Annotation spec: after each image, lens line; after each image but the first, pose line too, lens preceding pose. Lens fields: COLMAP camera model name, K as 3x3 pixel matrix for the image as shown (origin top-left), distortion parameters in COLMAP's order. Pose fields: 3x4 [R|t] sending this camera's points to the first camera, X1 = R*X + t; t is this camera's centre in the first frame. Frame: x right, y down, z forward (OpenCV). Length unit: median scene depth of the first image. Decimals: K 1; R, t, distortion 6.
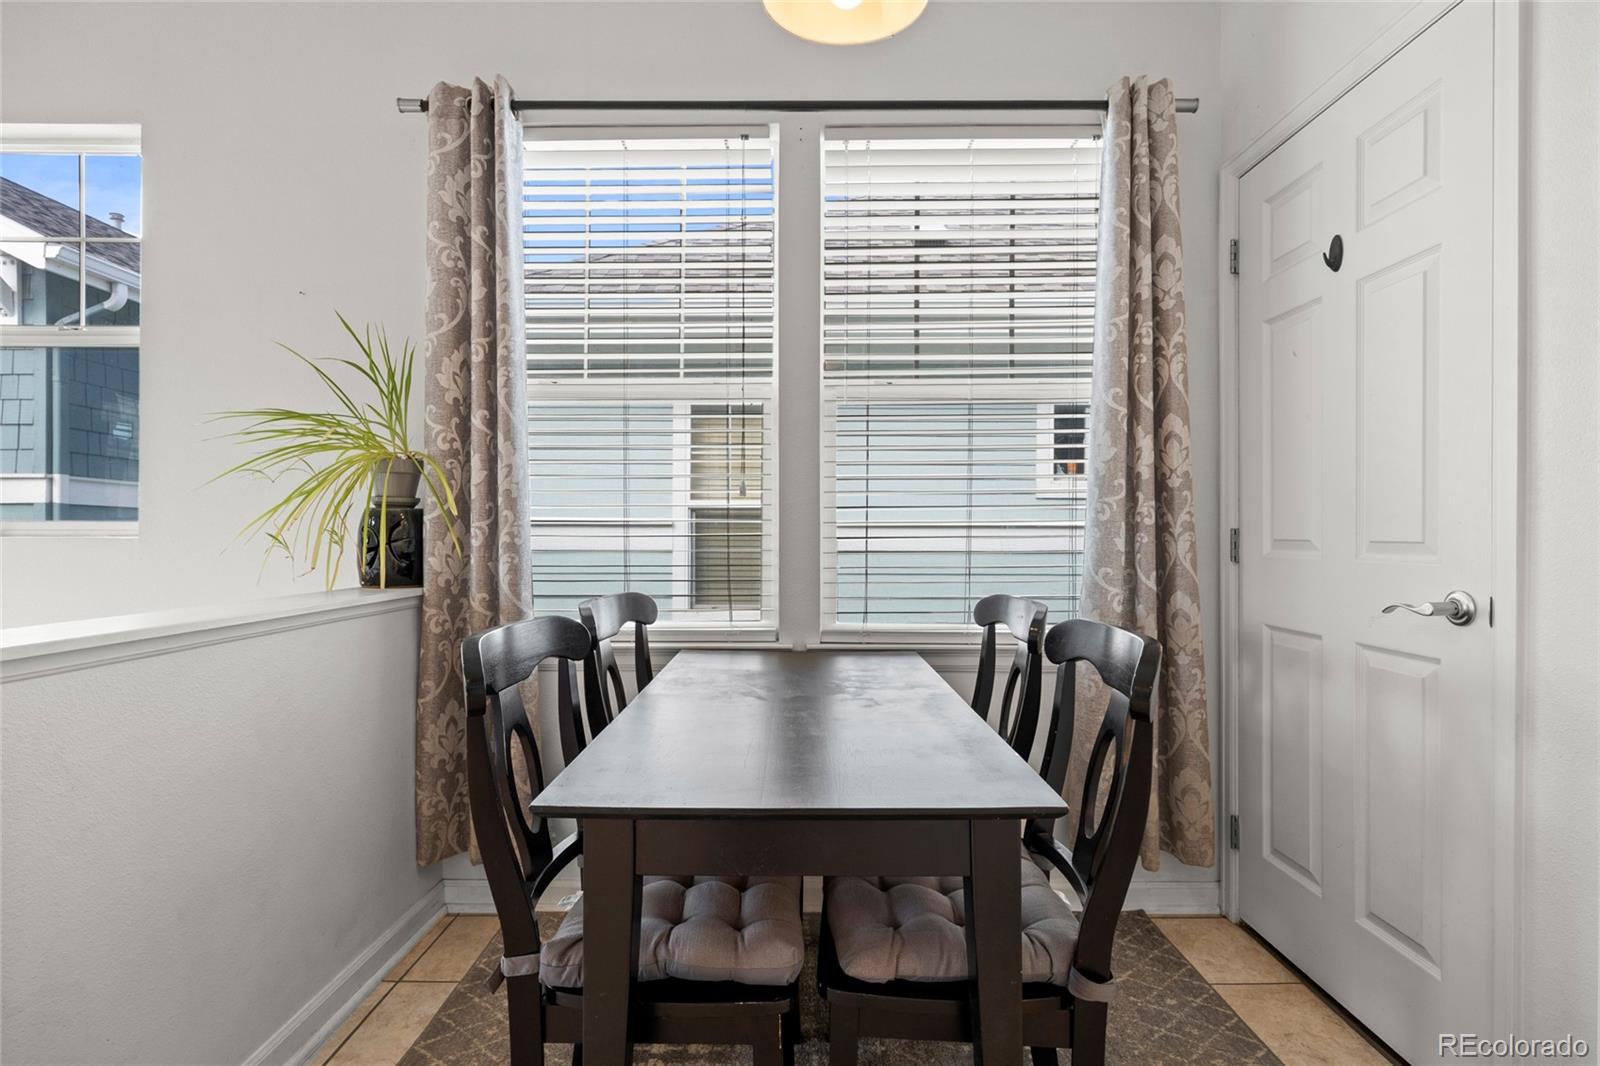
lens RADIAL K [[761.2, 0, 797.0], [0, 761.2, 535.7], [0, 0, 1]] dist [-0.000713, -0.000504]
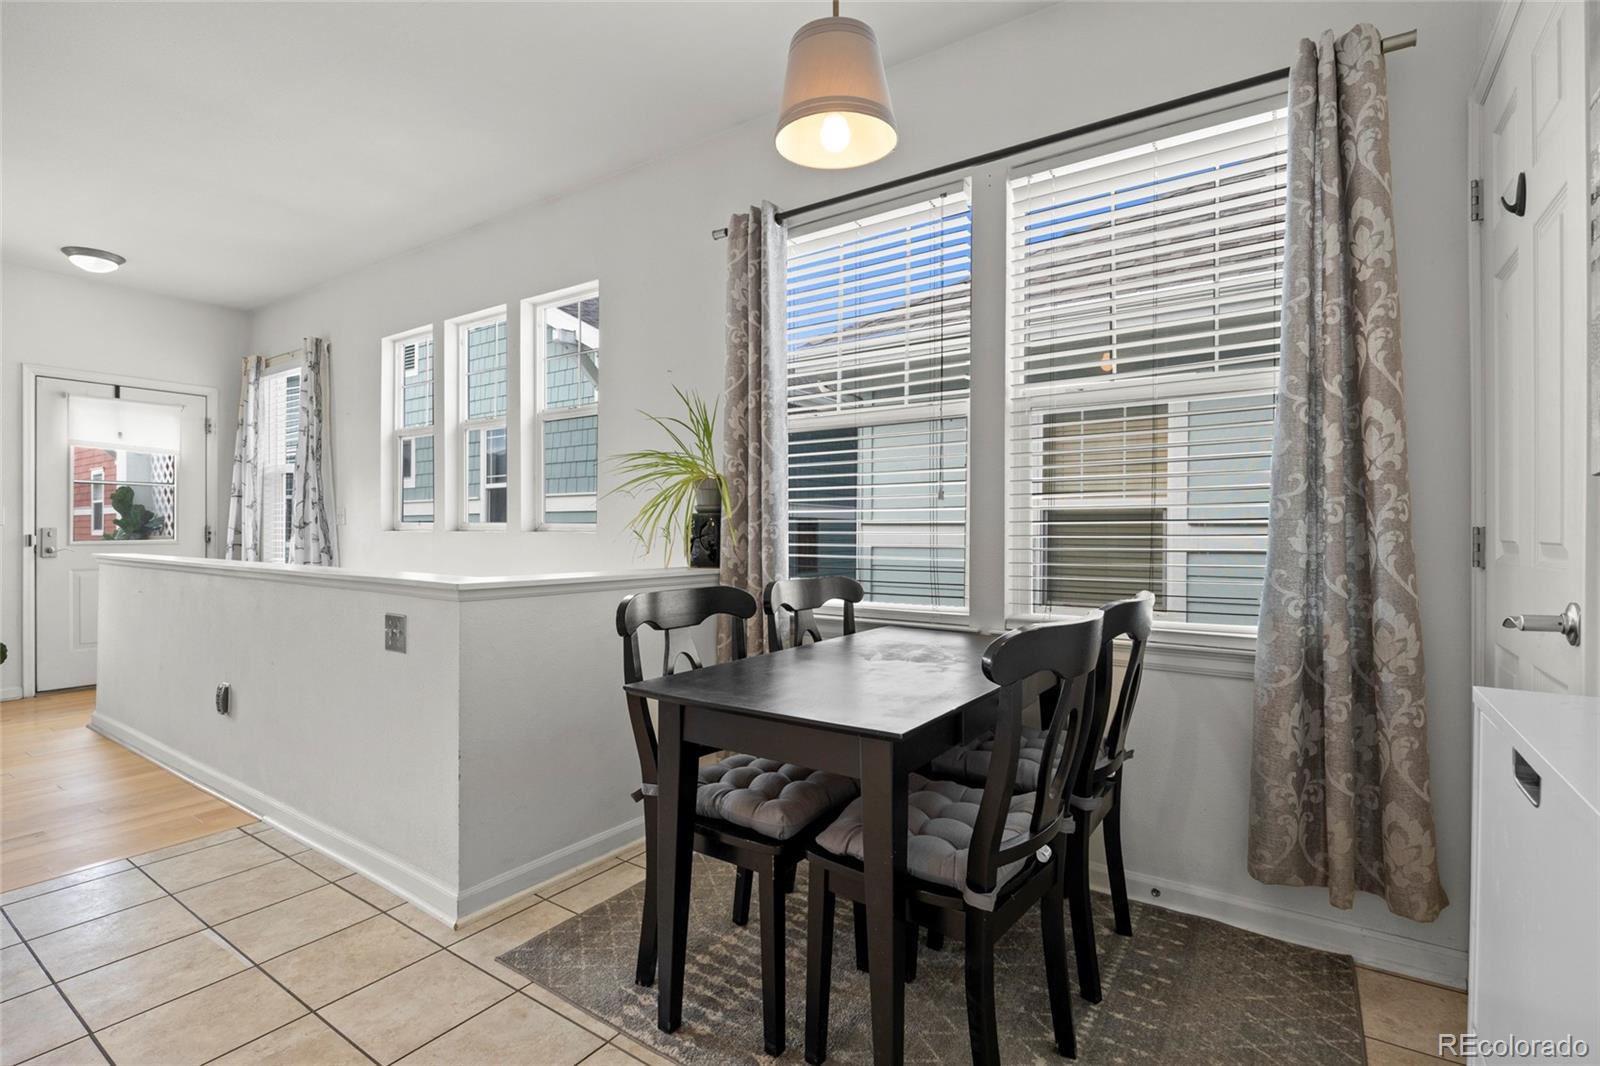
lens RADIAL K [[752.9, 0, 800.0], [0, 752.9, 533.0], [0, 0, 1]] dist [-0.007590, -0.000646]
pose [[0.826136, 0.004111, -0.563456, 0.434139], [-0.005489, 0.999985, -0.000752, 0.001613], [0.563444, 0.003714, 0.826146, -0.091463]]
